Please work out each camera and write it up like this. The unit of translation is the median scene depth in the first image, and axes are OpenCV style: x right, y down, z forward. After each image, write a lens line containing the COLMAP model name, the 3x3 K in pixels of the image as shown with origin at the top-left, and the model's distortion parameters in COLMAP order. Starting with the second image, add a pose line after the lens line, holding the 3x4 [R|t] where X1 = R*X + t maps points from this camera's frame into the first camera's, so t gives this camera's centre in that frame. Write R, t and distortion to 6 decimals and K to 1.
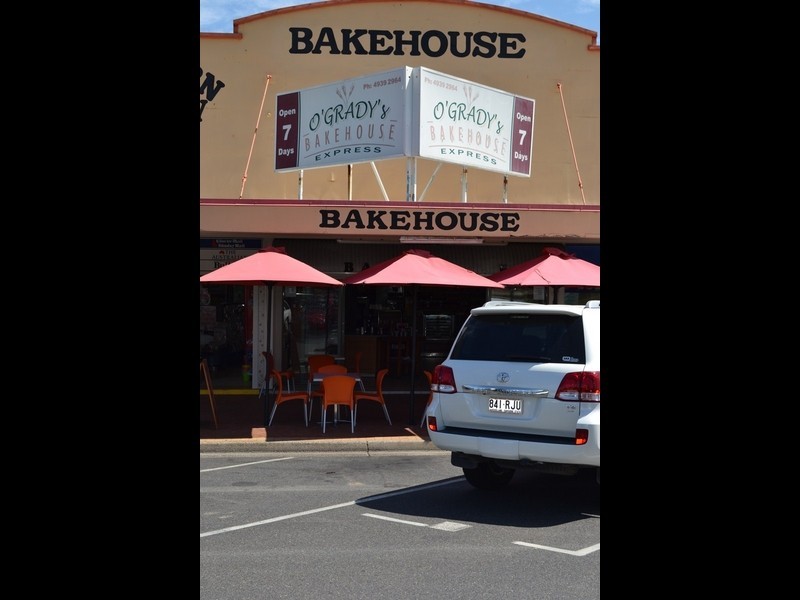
lens RADIAL K [[935.4, 0, 403.5], [0, 935.4, 292.2], [0, 0, 1]] dist [-0.008198, 0.000000]
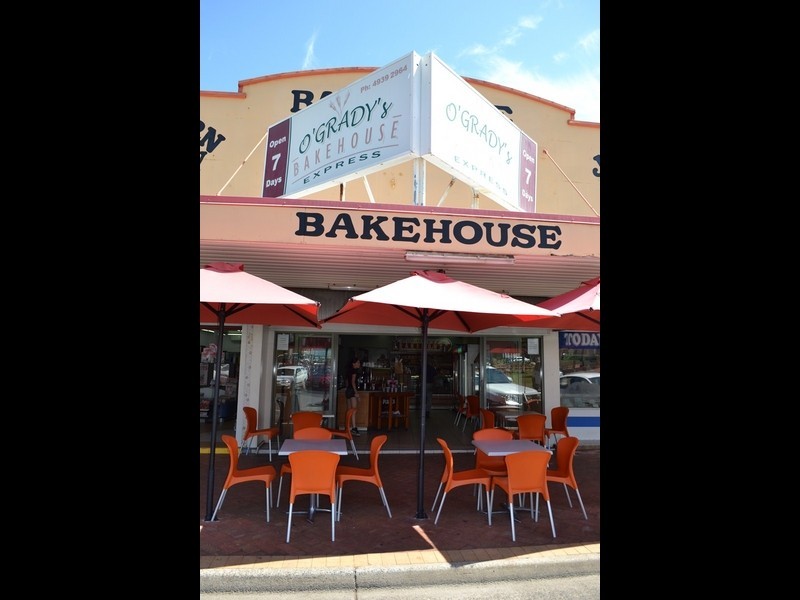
lens RADIAL K [[483.5, 0, 406.1], [0, 483.5, 298.6], [0, 0, 1]] dist [-0.083437, 0.002891]
pose [[0.998857, 0.010795, 0.046562, -0.020437], [-0.003741, 0.988830, -0.149000, 0.033058], [-0.047650, 0.148655, 0.987740, 0.625300]]
